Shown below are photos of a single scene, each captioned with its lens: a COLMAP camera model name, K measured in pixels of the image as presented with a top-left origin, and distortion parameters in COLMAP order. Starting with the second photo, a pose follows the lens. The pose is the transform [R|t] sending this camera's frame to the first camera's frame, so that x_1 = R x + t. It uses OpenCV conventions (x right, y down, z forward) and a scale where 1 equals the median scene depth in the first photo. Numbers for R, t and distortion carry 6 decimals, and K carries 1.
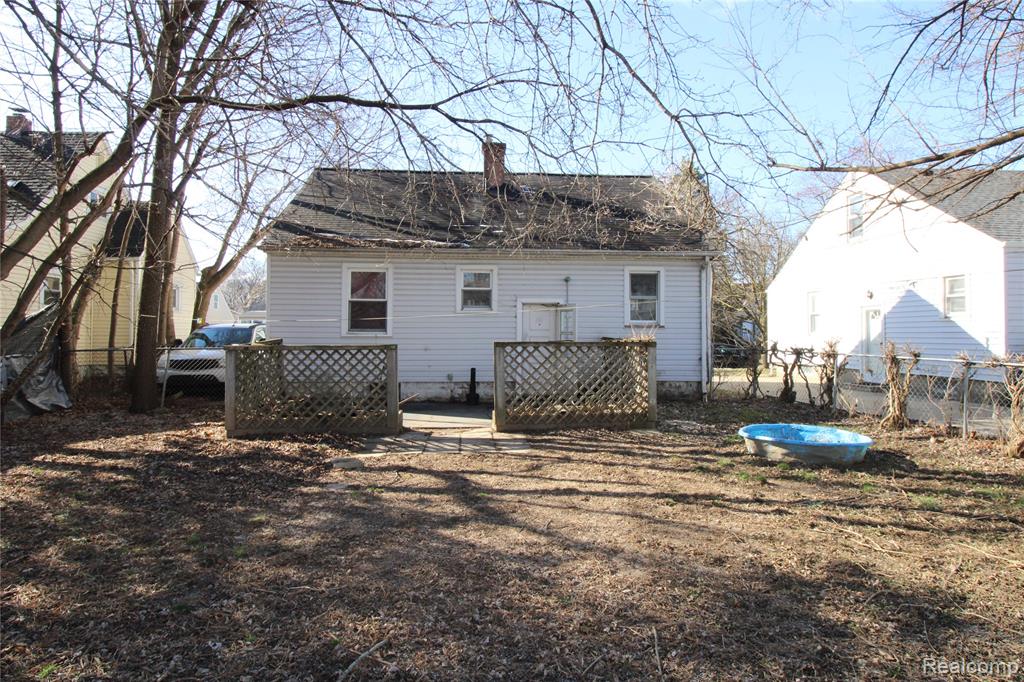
lens RADIAL K [[605.9, 0, 513.2], [0, 605.9, 345.4], [0, 0, 1]] dist [0.001125, 0.000480]
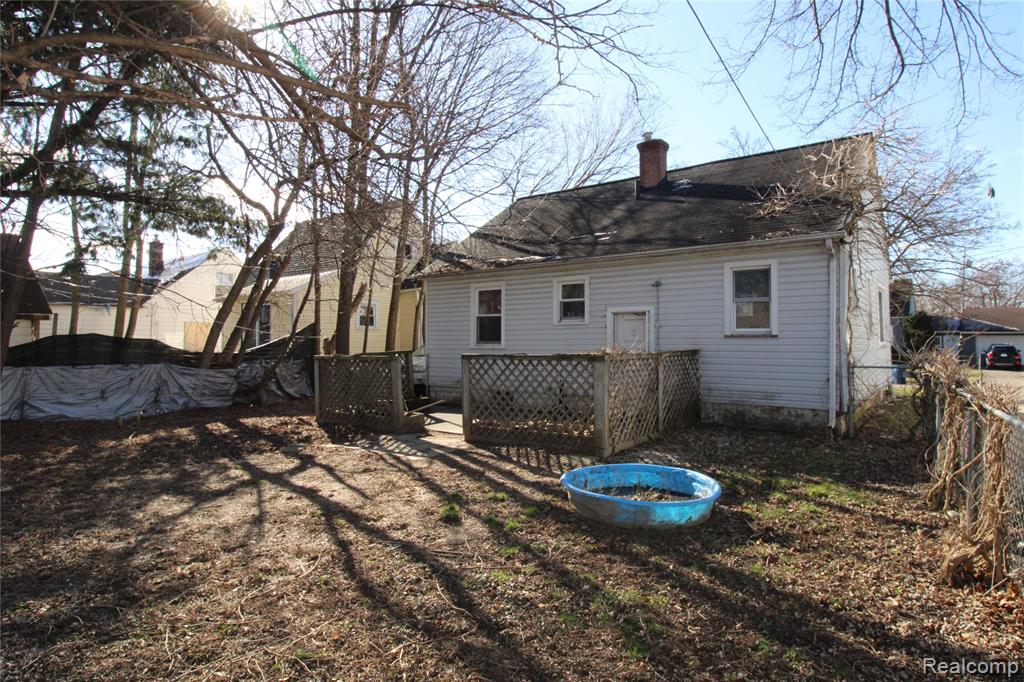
lens RADIAL K [[605.9, 0, 513.2], [0, 605.9, 334.1], [0, 0, 1]] dist [0.001125, 0.000480]
pose [[0.734193, -0.013903, -0.678798, 0.539760], [-0.009624, 0.999477, -0.030881, -0.006588], [0.678872, 0.029205, 0.733675, 0.210910]]
